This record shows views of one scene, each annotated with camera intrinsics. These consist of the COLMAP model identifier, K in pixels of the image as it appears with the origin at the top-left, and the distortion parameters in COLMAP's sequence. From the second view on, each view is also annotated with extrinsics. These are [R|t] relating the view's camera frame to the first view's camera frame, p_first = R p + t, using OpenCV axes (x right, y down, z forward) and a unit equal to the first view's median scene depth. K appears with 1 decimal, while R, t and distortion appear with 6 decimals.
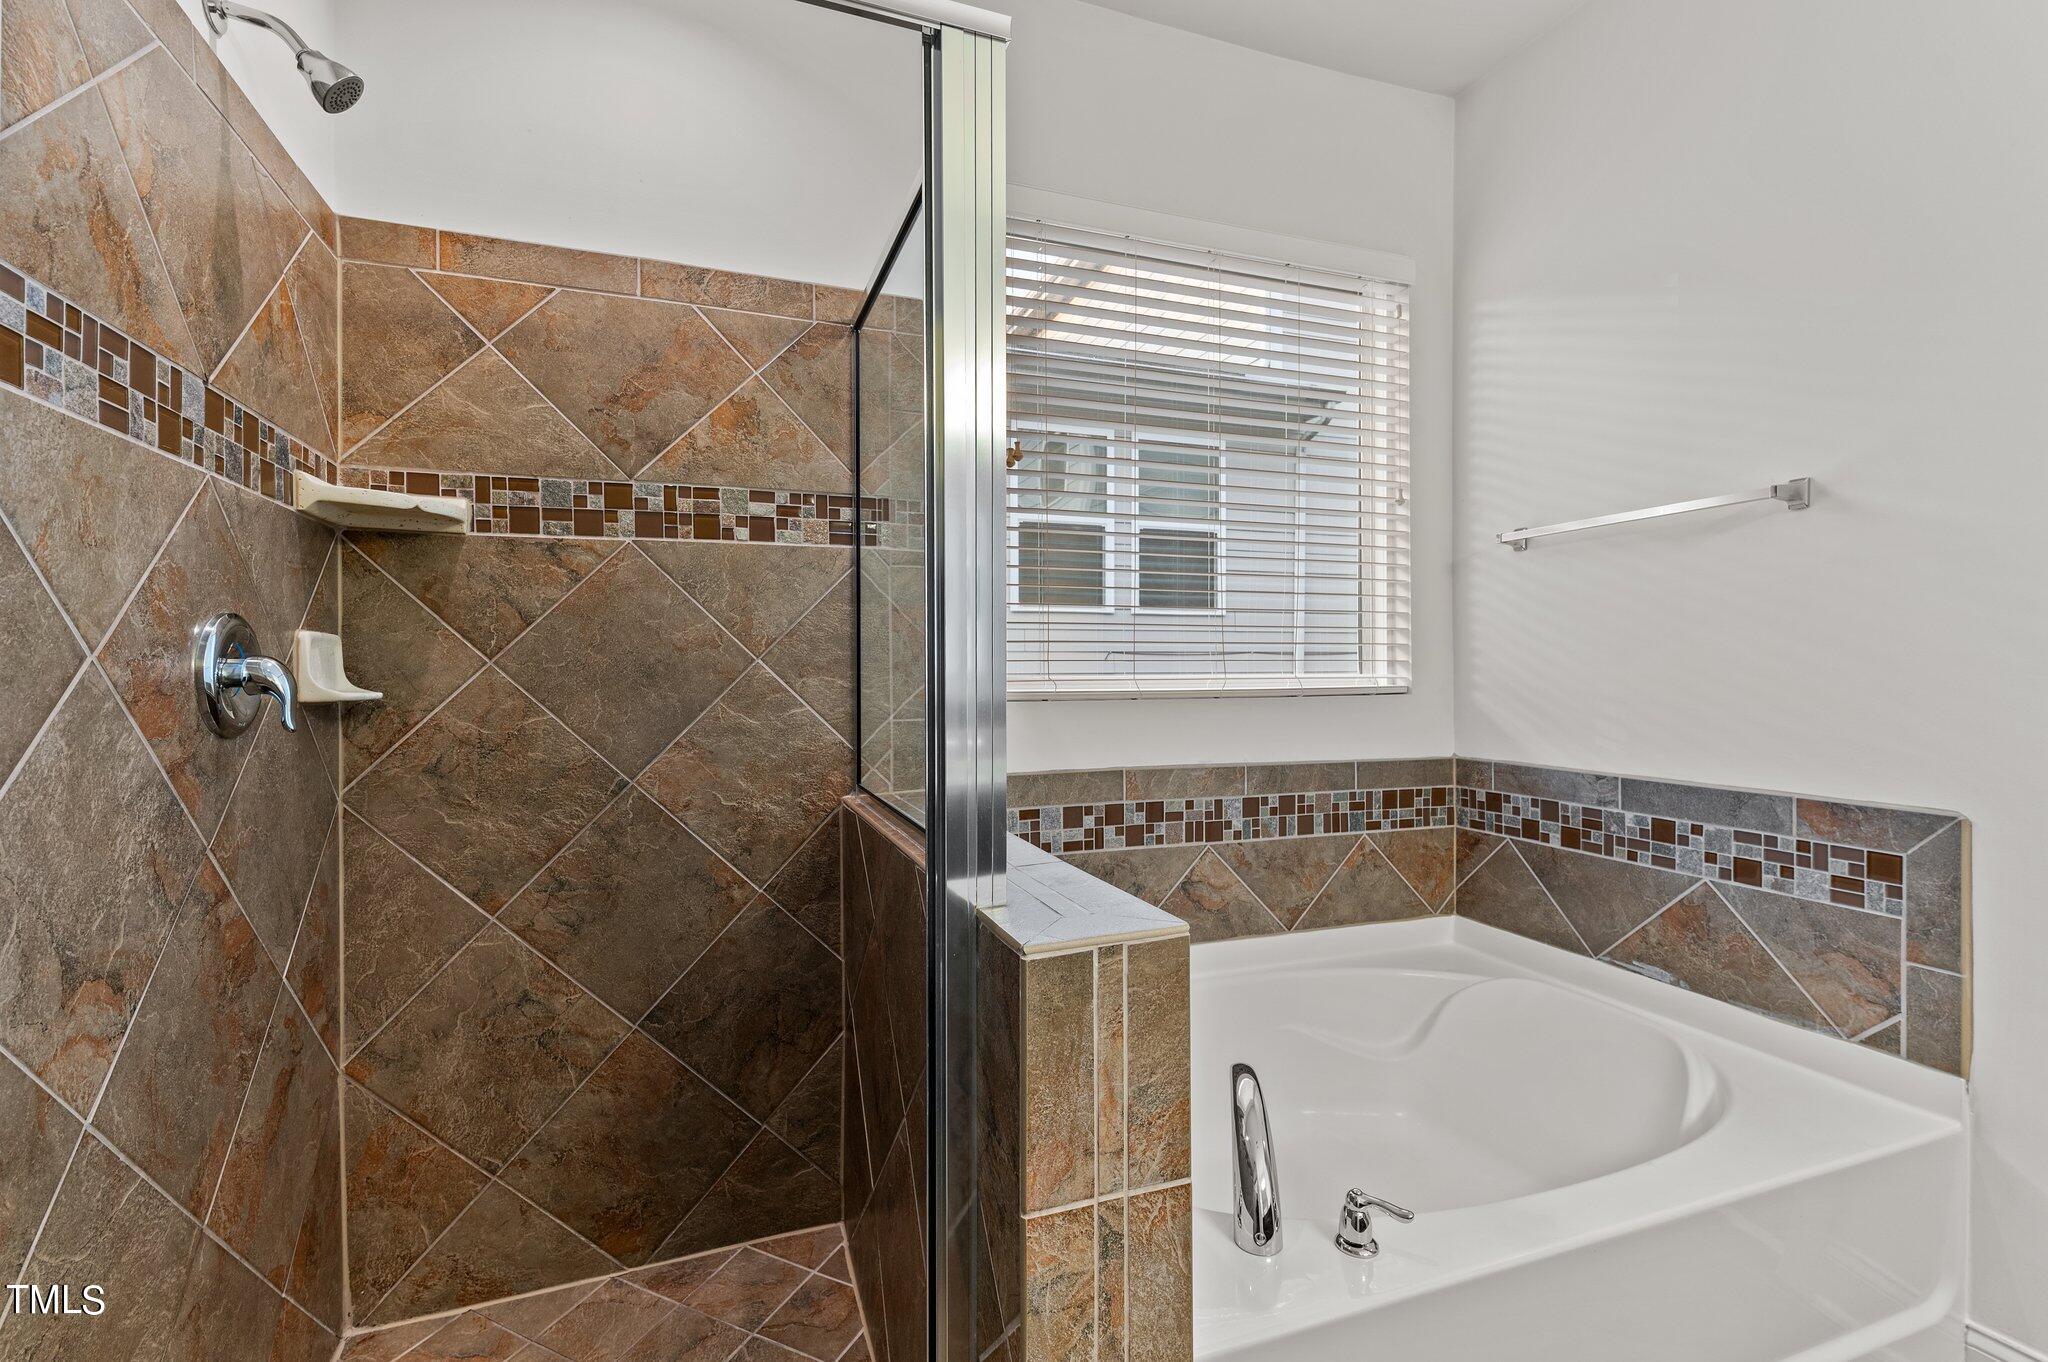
lens RADIAL K [[882.6, 0, 1015.0], [0, 882.6, 667.6], [0, 0, 1]] dist [0.027382, -0.011655]
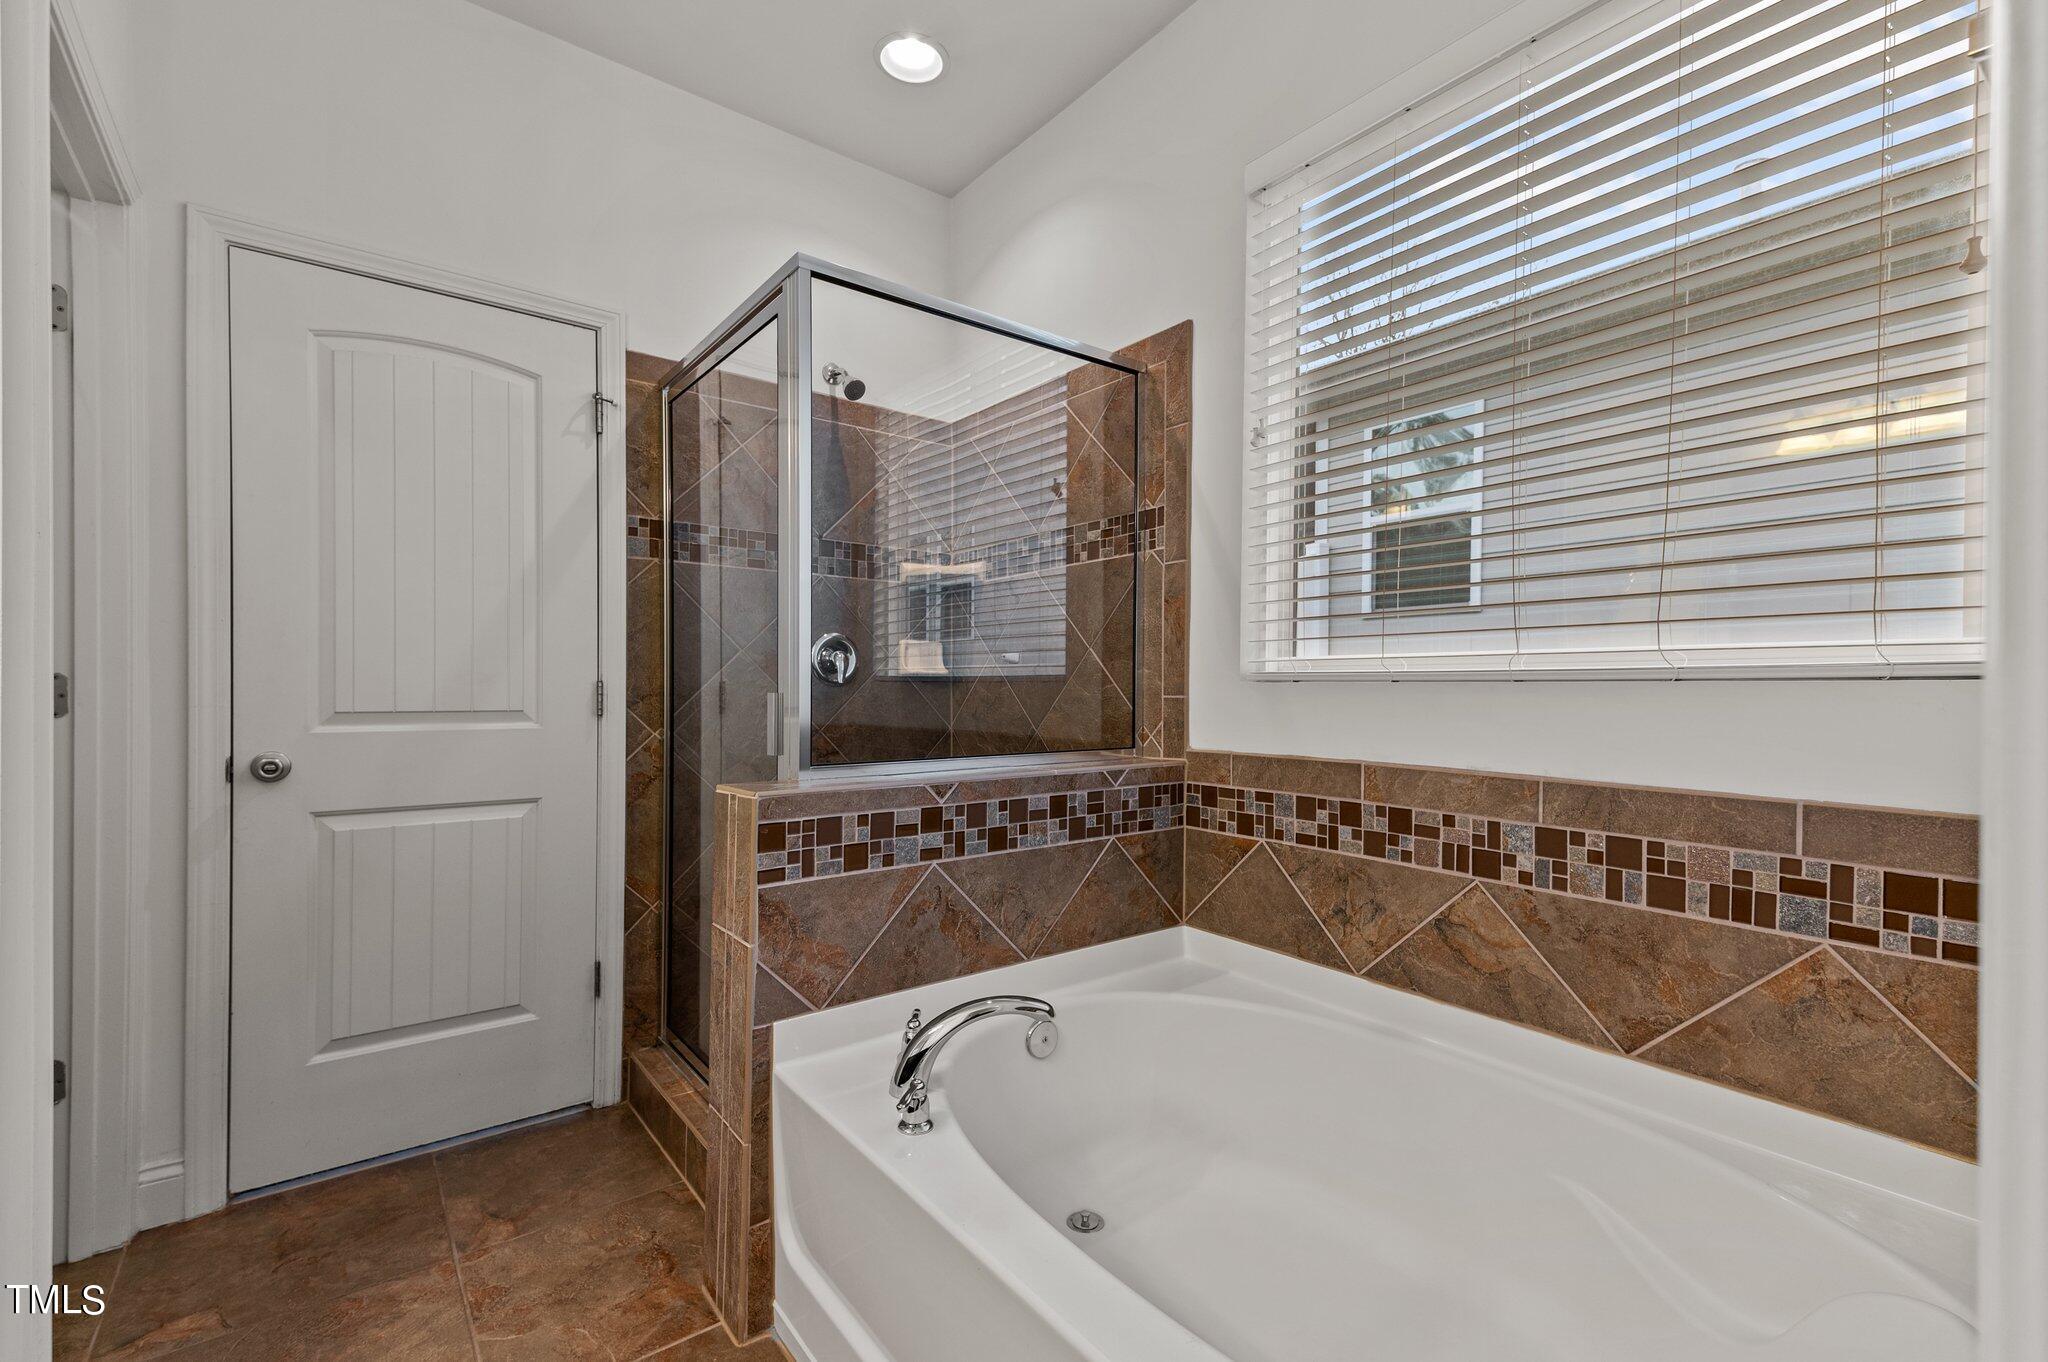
lens RADIAL K [[882.9, 0, 1032.9], [0, 882.9, 693.0], [0, 0, 1]] dist [0.031533, -0.011741]
pose [[0.306118, 0.011822, -0.951920, 0.850323], [-0.003779, 0.999930, 0.011203, 0.039619], [0.951986, 0.000168, 0.306142, 0.442943]]
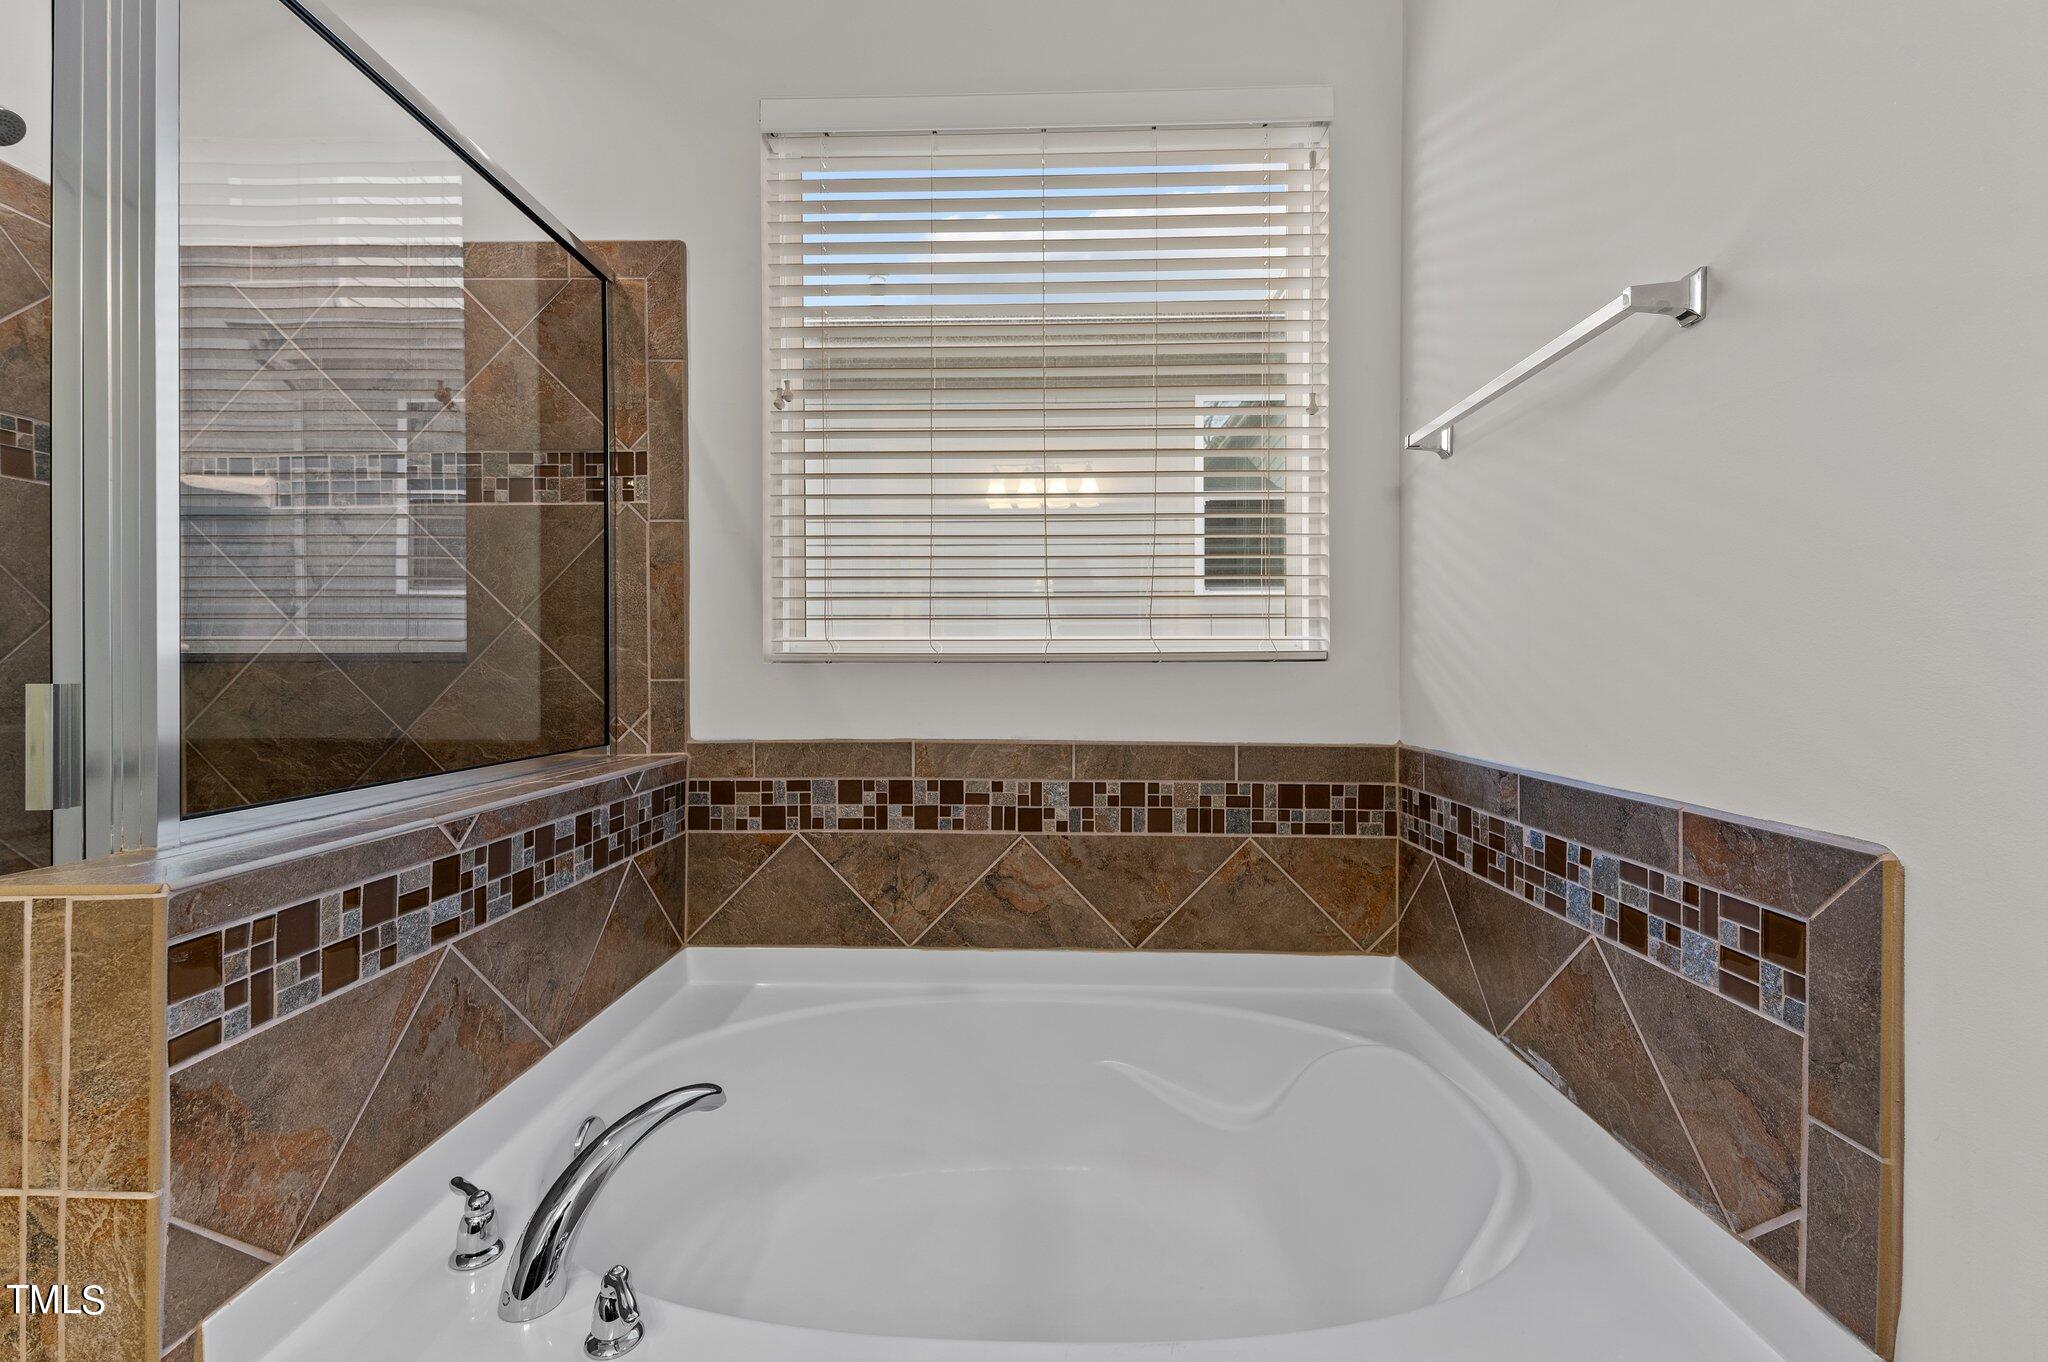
lens RADIAL K [[859.6, 0, 1029.5], [0, 859.6, 672.5], [0, 0, 1]] dist [0.028239, -0.011132]
pose [[0.931792, 0.004249, -0.362967, 0.551209], [-0.001607, 0.999970, 0.007582, 0.040115], [0.362988, -0.006481, 0.931771, 0.245737]]
